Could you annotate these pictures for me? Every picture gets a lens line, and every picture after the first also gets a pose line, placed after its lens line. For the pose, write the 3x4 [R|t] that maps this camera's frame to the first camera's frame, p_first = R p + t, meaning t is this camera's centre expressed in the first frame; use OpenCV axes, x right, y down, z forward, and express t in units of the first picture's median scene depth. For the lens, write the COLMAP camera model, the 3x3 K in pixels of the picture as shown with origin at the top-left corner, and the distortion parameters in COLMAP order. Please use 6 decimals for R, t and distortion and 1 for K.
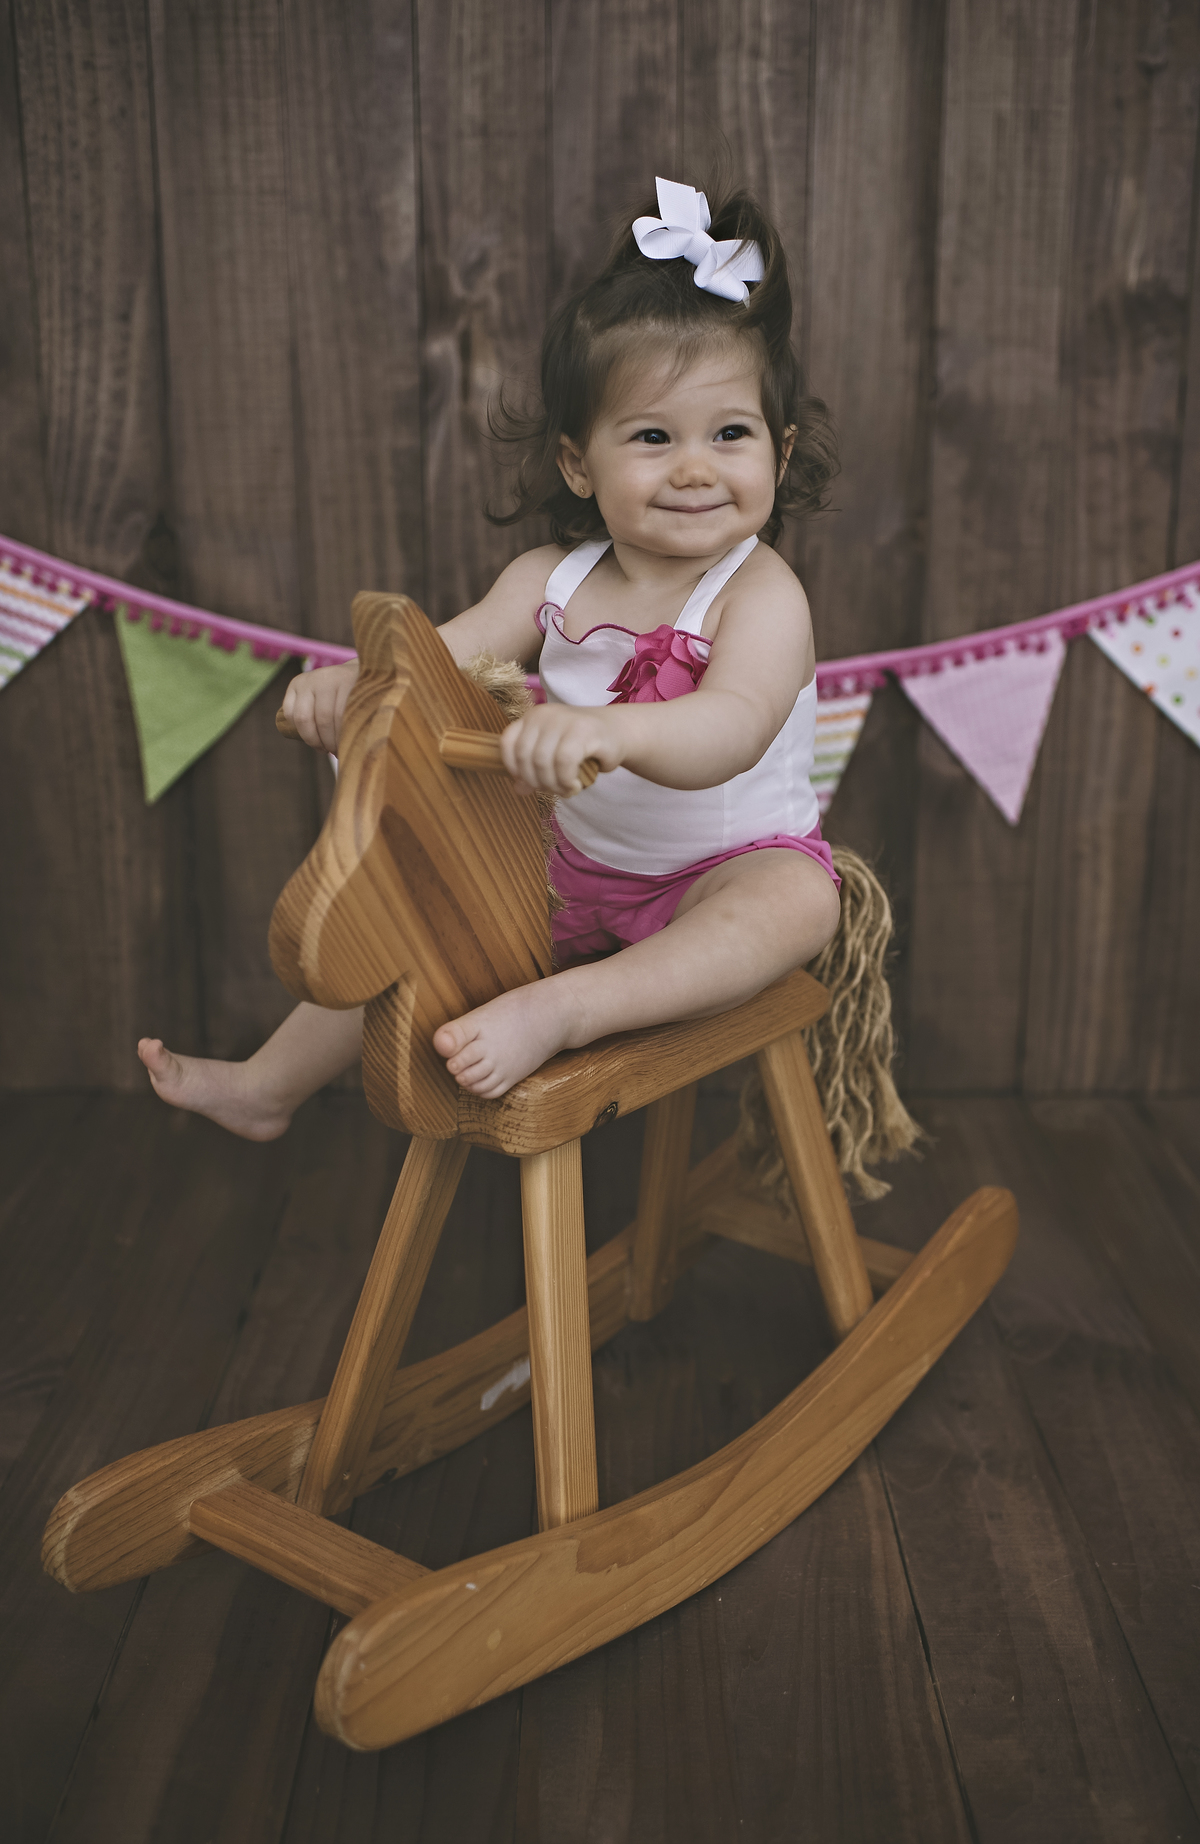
lens RADIAL K [[2002.5, 0, 648.5], [0, 2002.5, 950.8], [0, 0, 1]] dist [-0.039138, 0.000000]
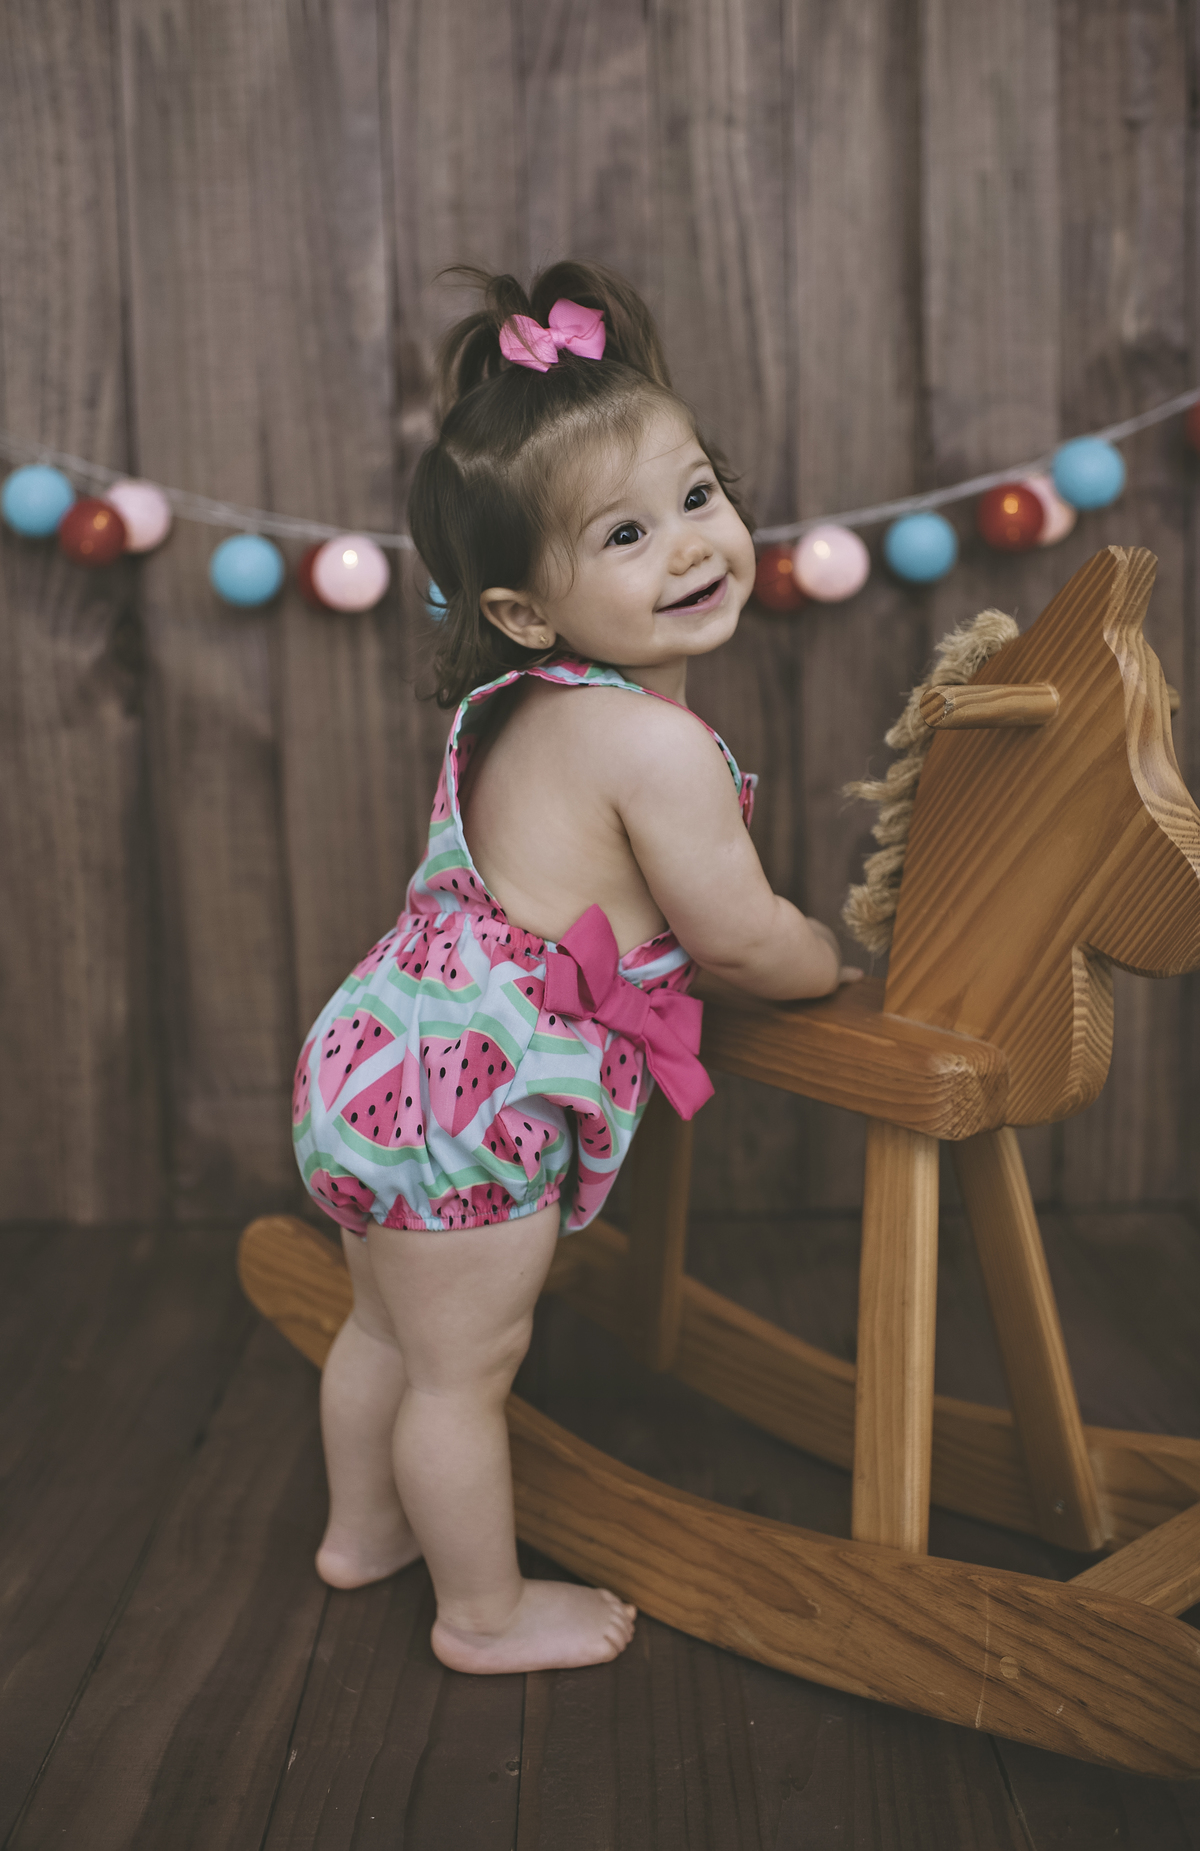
lens RADIAL K [[2010.1, 0, 561.3], [0, 2010.1, 871.5], [0, 0, 1]] dist [-0.039138, 0.000000]
pose [[0.998901, -0.026859, -0.038423, -0.001571], [0.020261, 0.986448, -0.162818, 0.073191], [0.042275, 0.161861, 0.985908, 0.078425]]
